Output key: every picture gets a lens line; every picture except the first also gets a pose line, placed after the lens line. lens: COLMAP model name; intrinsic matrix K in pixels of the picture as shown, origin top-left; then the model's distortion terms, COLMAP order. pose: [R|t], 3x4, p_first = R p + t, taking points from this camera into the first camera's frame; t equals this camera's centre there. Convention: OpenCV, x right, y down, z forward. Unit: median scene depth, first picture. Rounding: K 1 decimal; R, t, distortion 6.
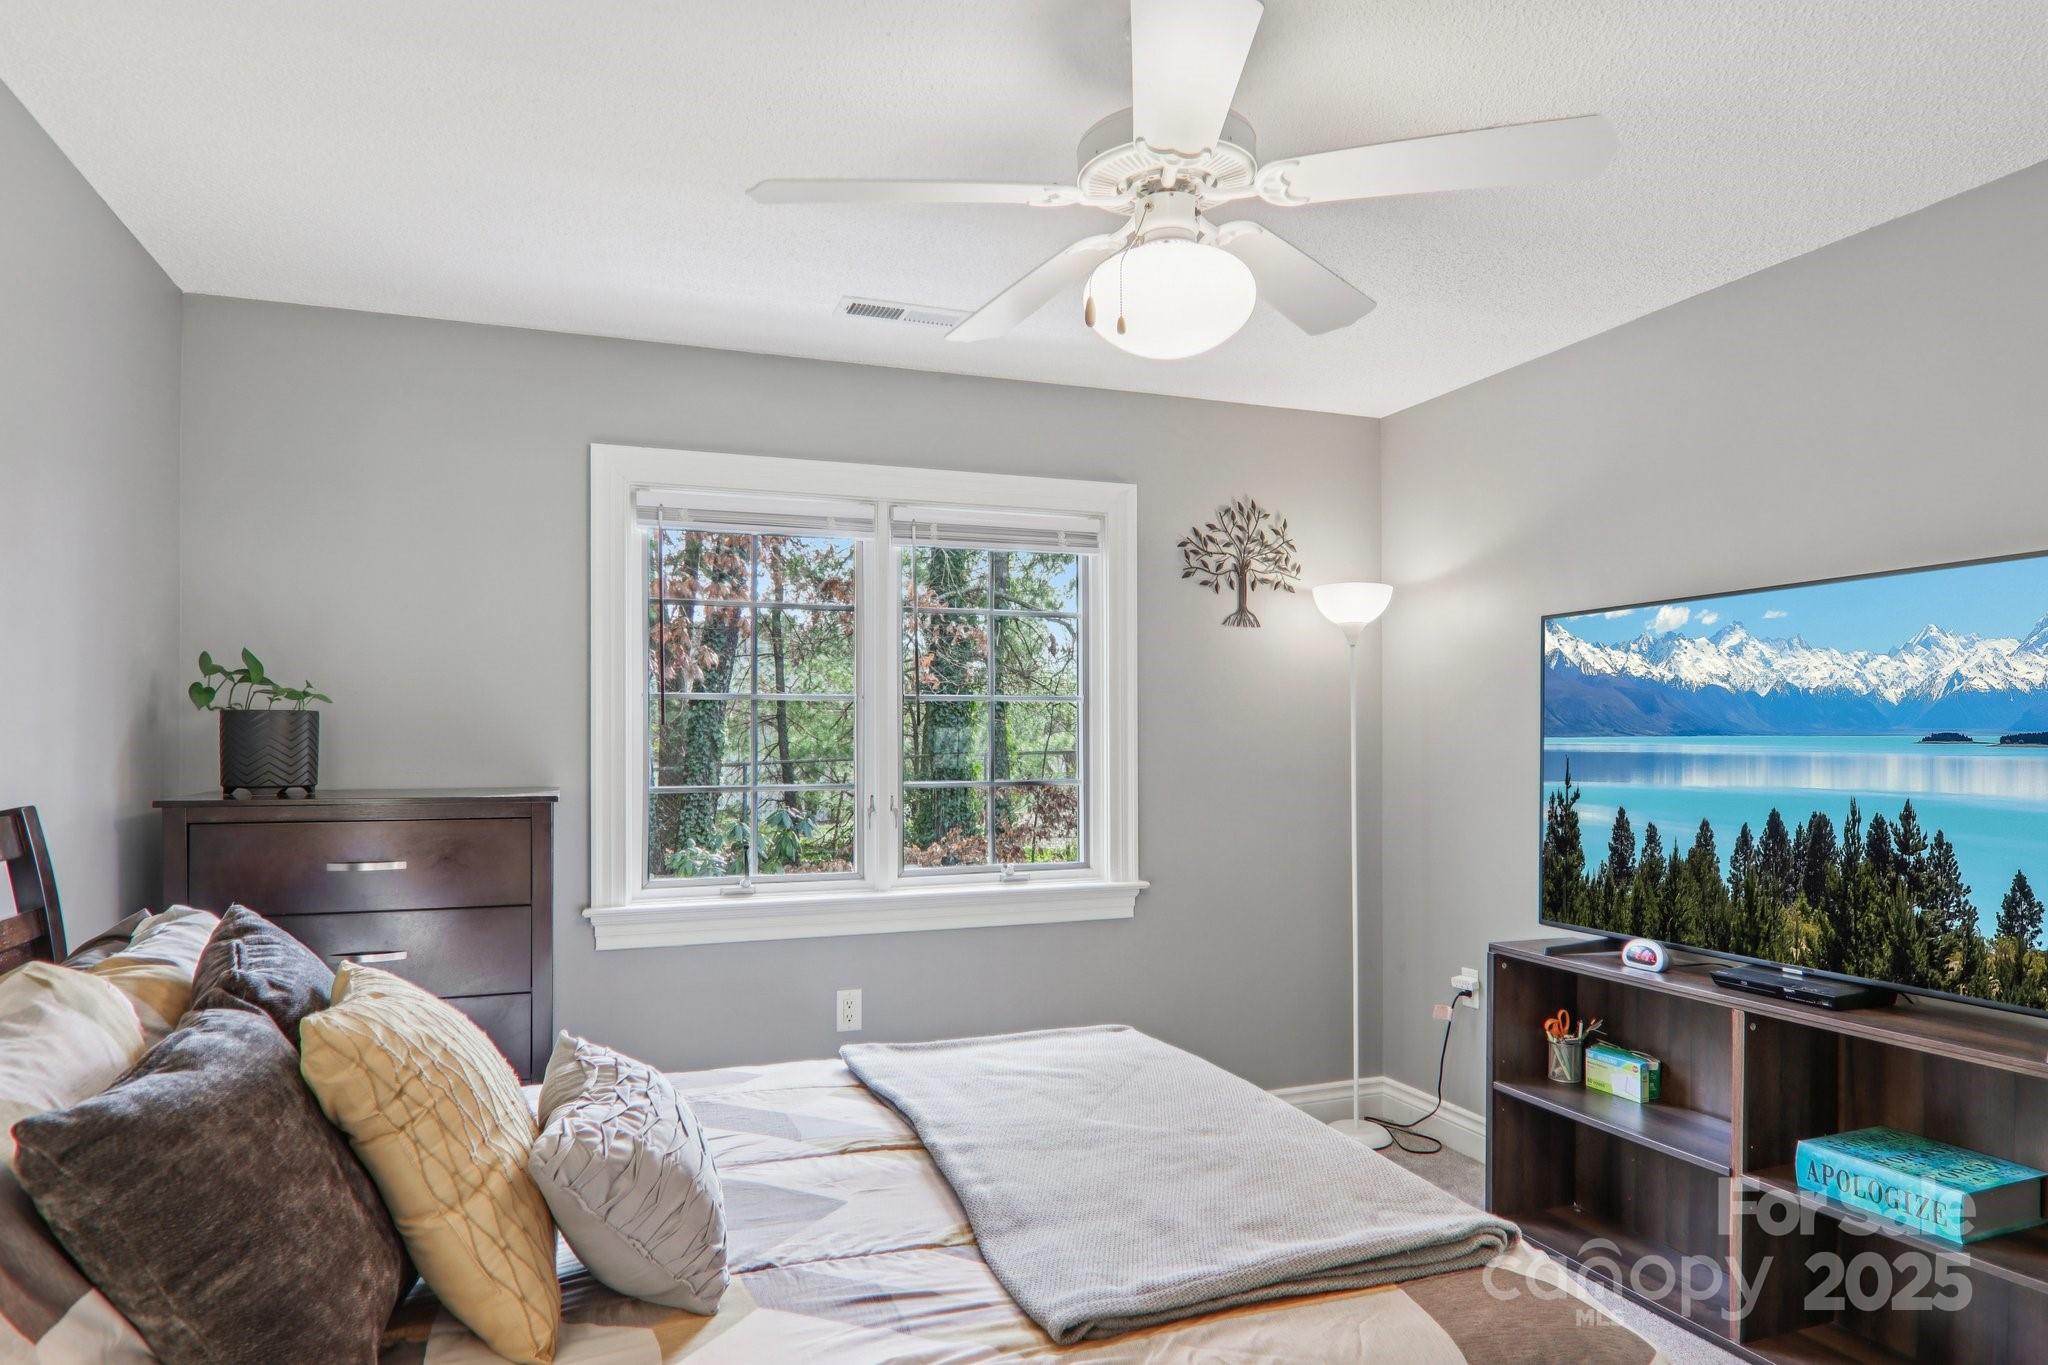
lens RADIAL K [[1204.6, 0, 1017.6], [0, 1204.6, 693.4], [0, 0, 1]] dist [-0.005850, -0.000805]
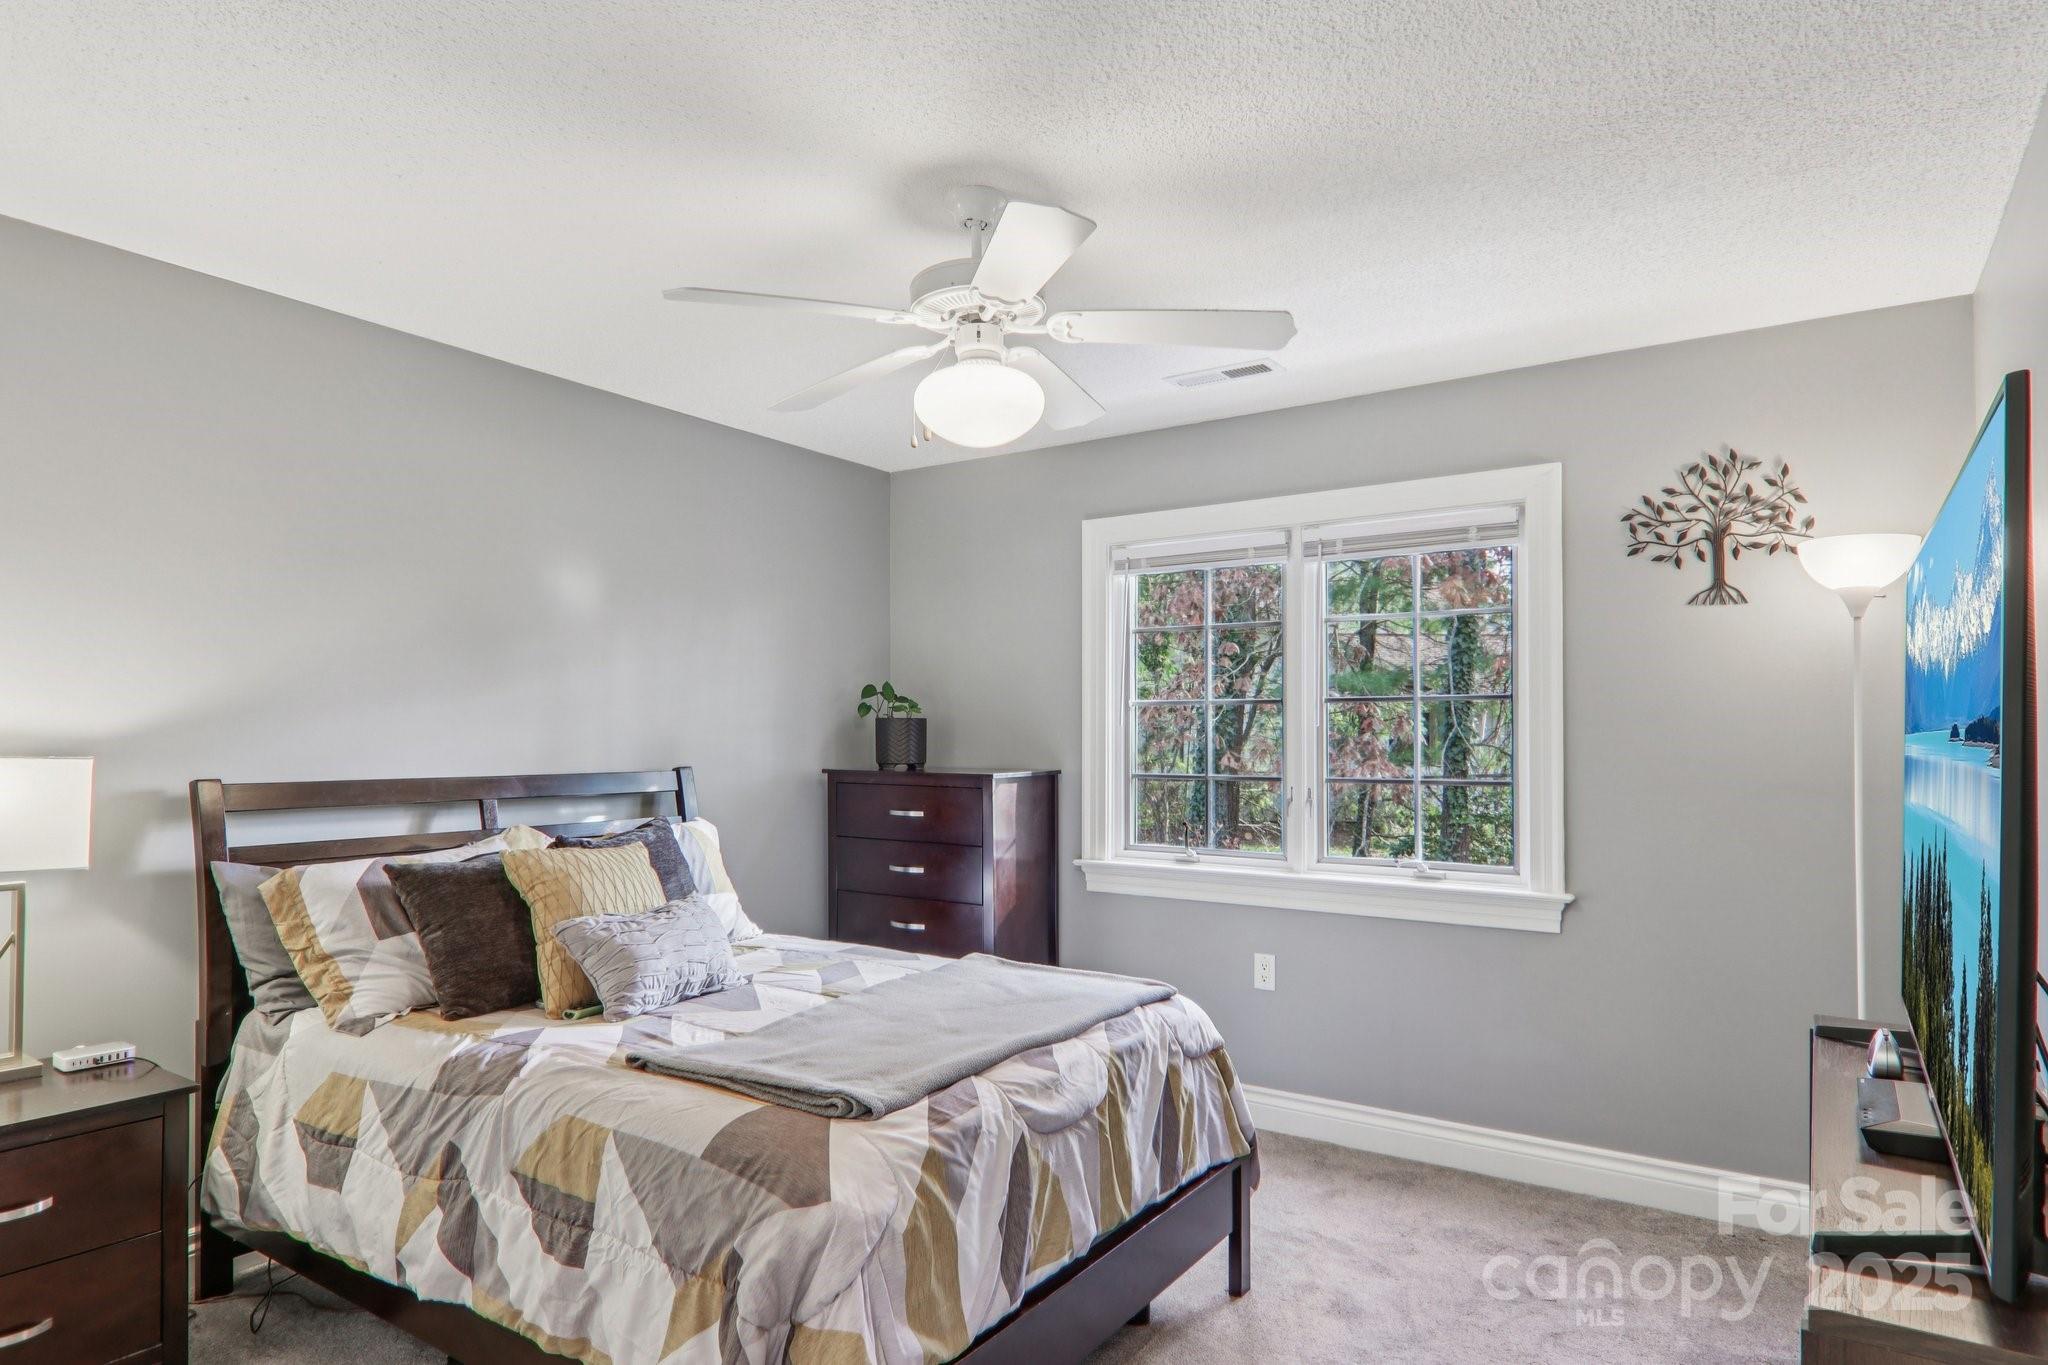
lens RADIAL K [[1163.7, 0, 1024.6], [0, 1163.7, 695.3], [0, 0, 1]] dist [0.008899, -0.005845]
pose [[0.579051, -0.024839, -0.814913, 0.568836], [0.025524, 0.999598, -0.012332, 0.004742], [0.814892, -0.013659, 0.579452, 0.145797]]
